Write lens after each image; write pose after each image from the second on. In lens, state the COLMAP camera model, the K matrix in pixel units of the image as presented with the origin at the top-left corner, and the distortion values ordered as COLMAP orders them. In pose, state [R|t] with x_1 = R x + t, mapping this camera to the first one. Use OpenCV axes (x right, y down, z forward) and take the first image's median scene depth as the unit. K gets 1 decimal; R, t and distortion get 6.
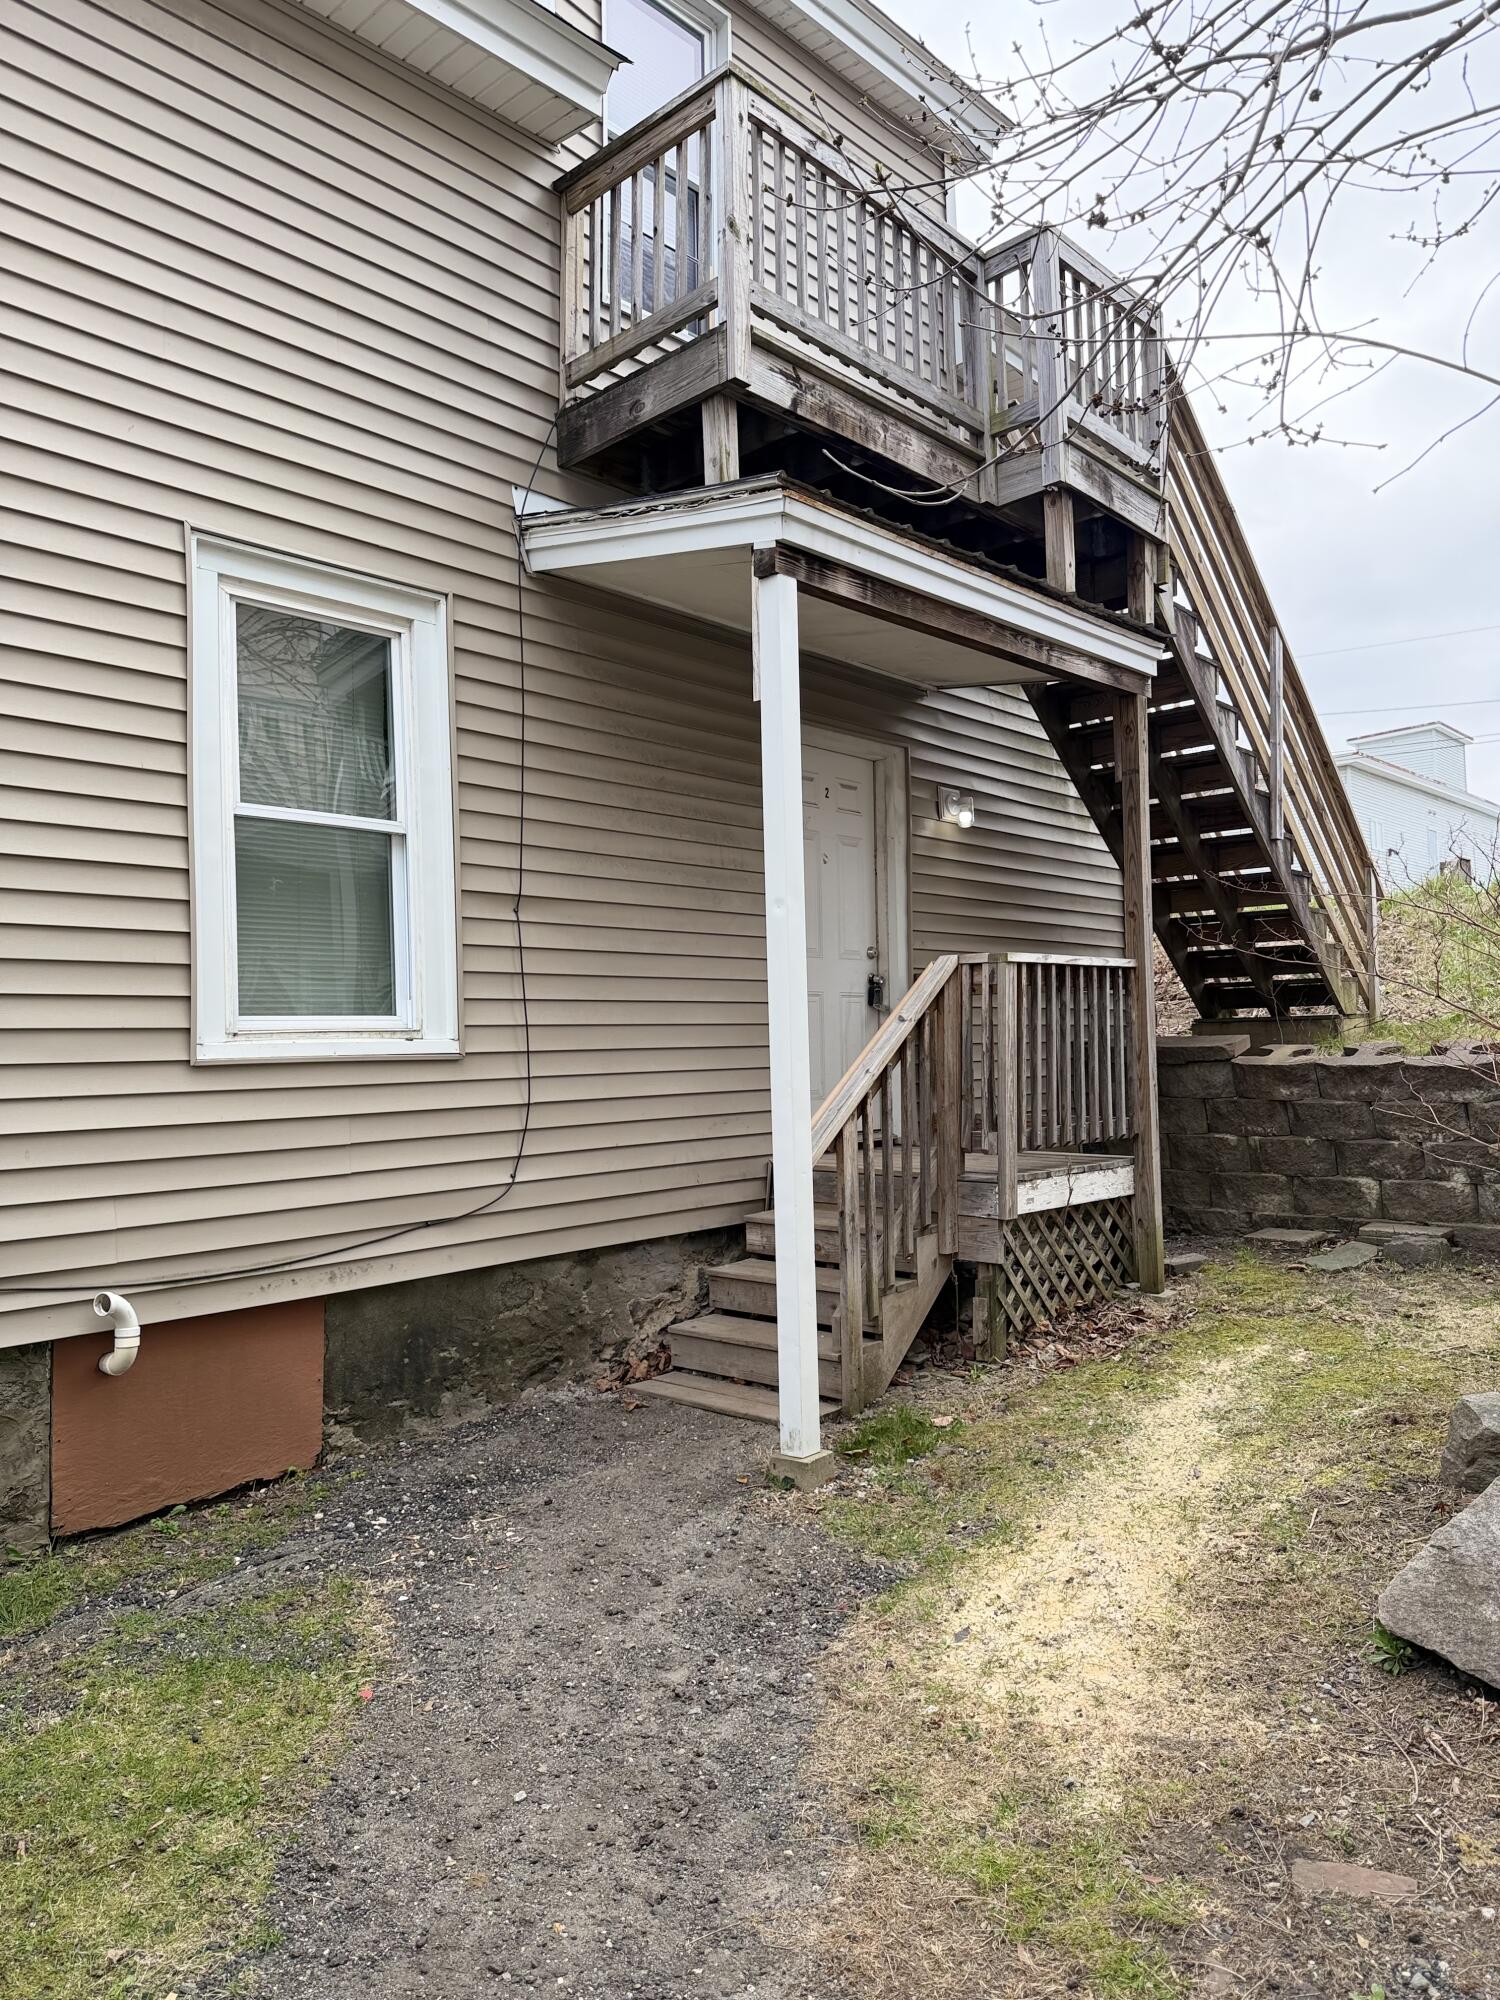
lens RADIAL K [[1408.2, 0, 751.9], [0, 1408.2, 1011.0], [0, 0, 1]] dist [0.053407, -0.072003]
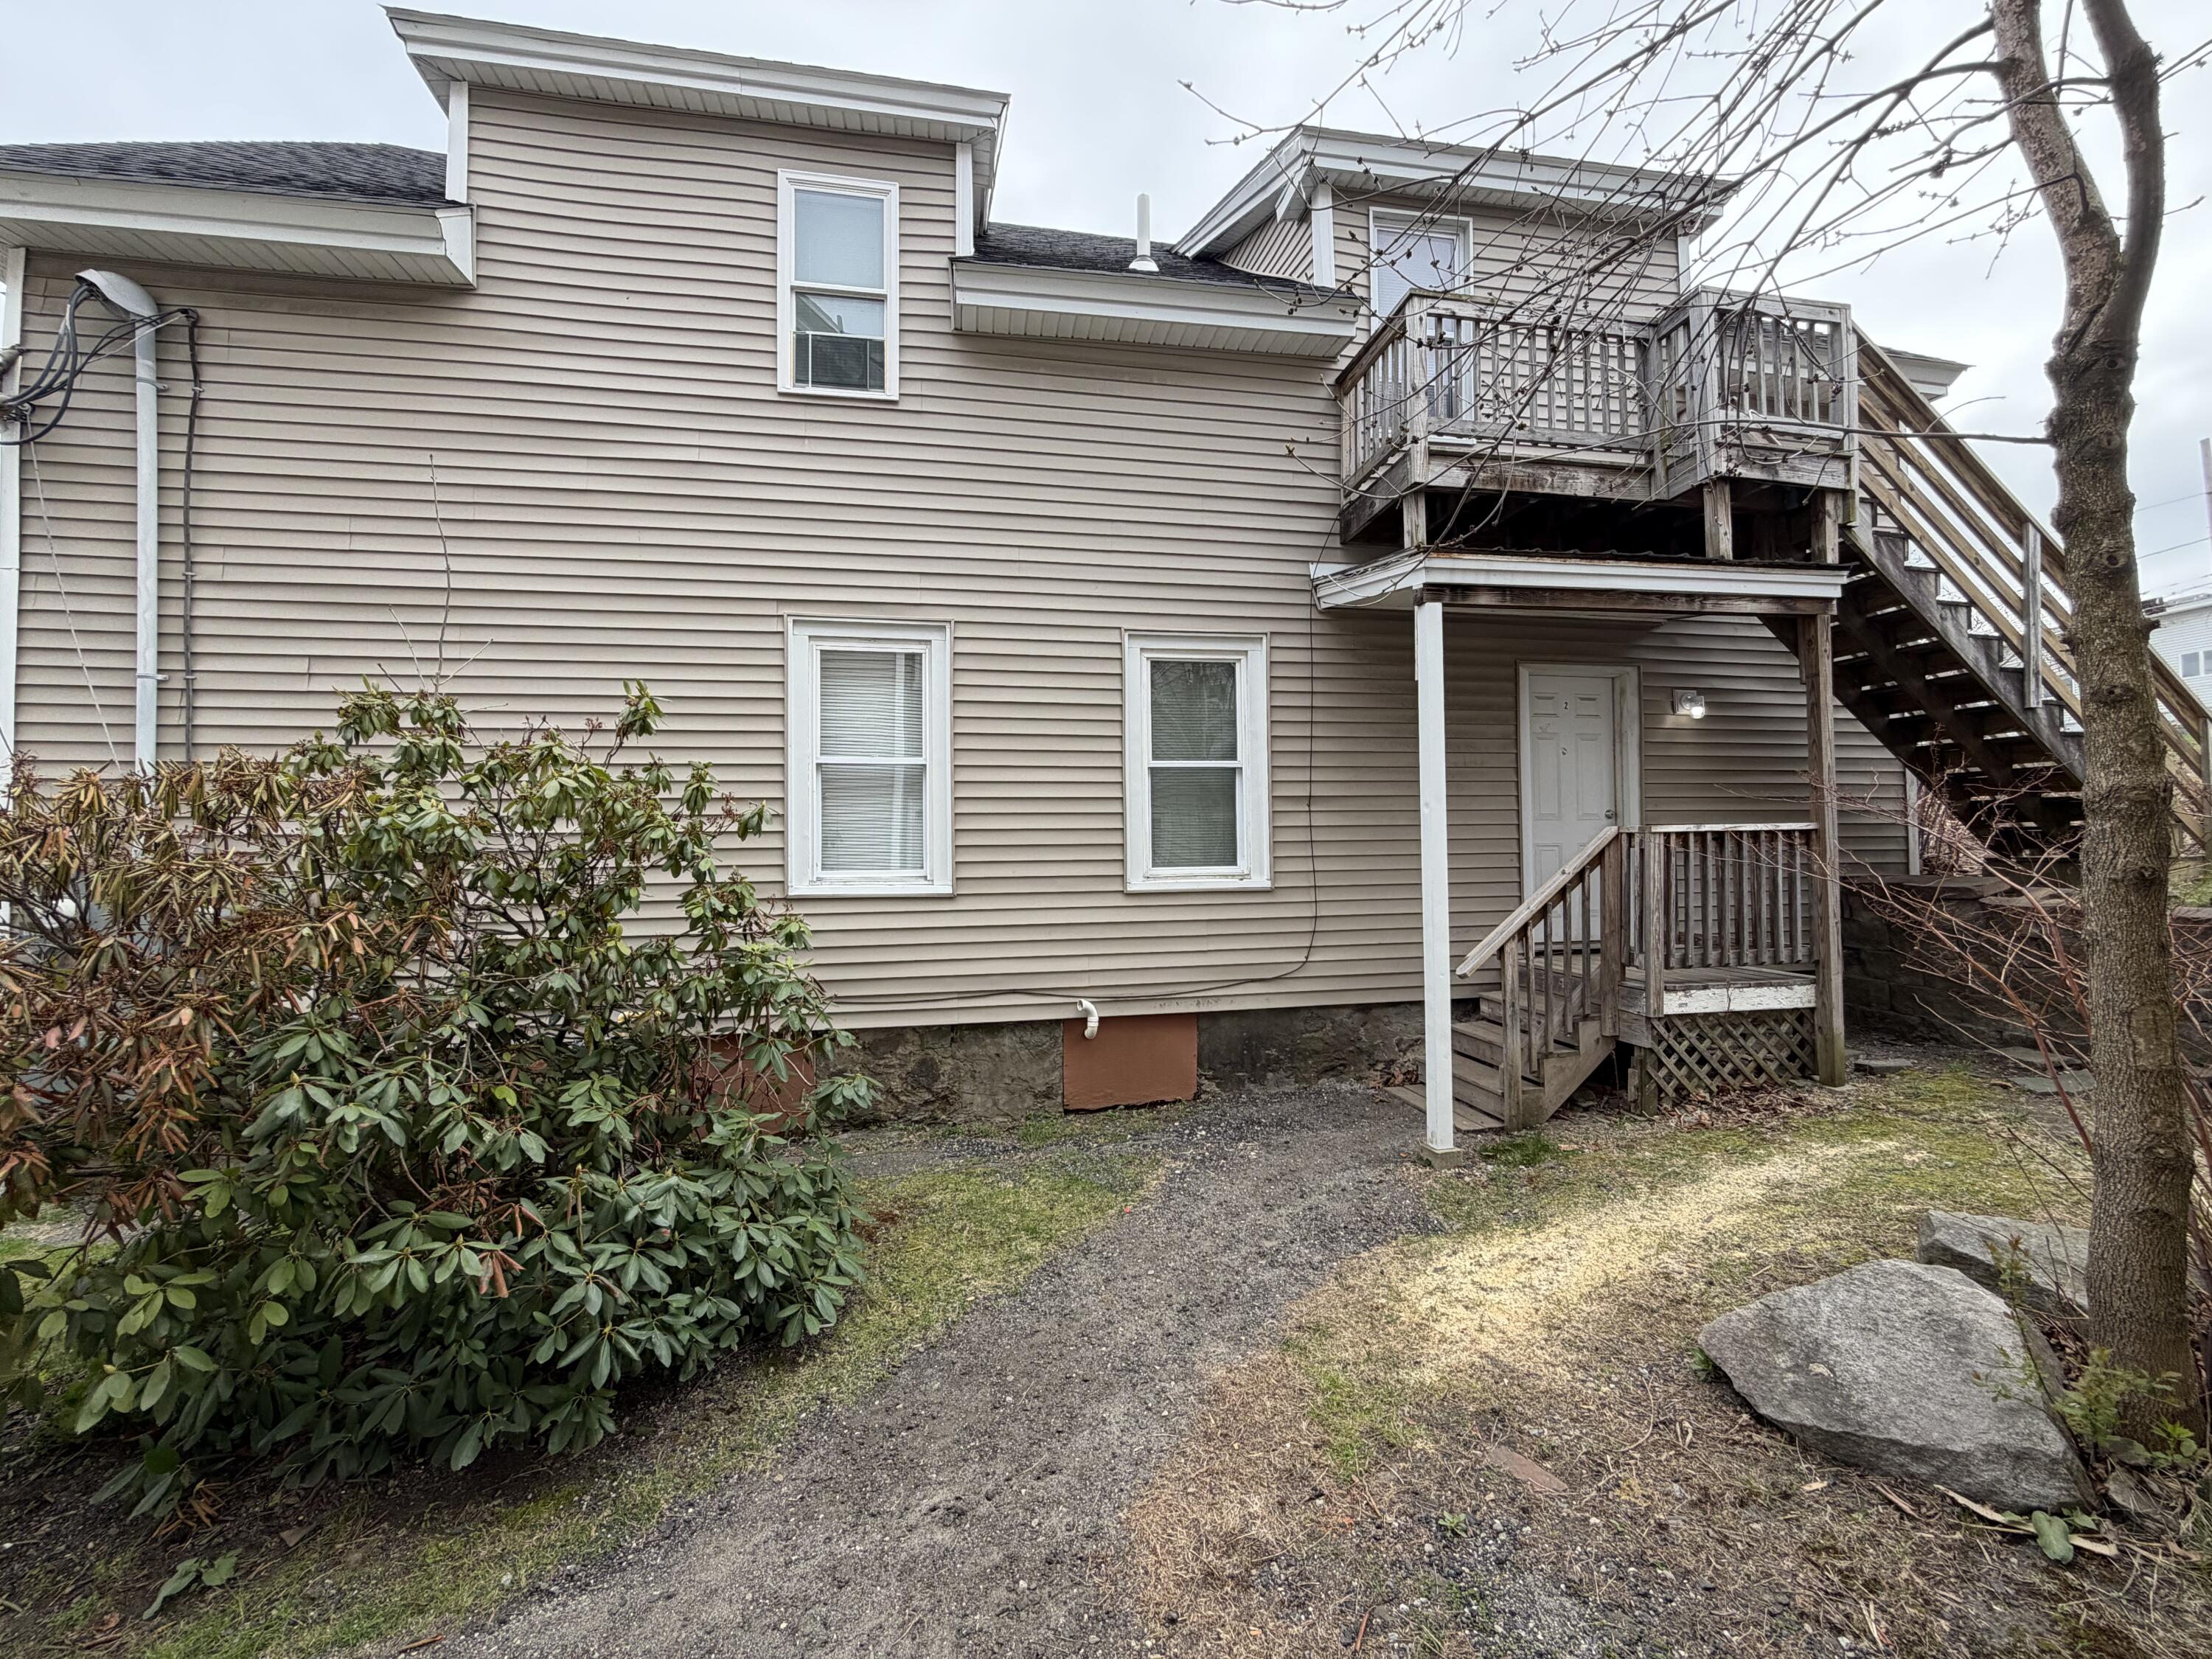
lens RADIAL K [[881.4, 0, 1089.3], [0, 881.4, 829.4], [0, 0, 1]] dist [-0.001554, 0.000484]
pose [[0.794880, -0.002818, -0.606760, 0.284366], [0.010324, 0.999907, 0.008880, -0.055400], [0.606679, -0.013323, 0.794836, -0.035615]]
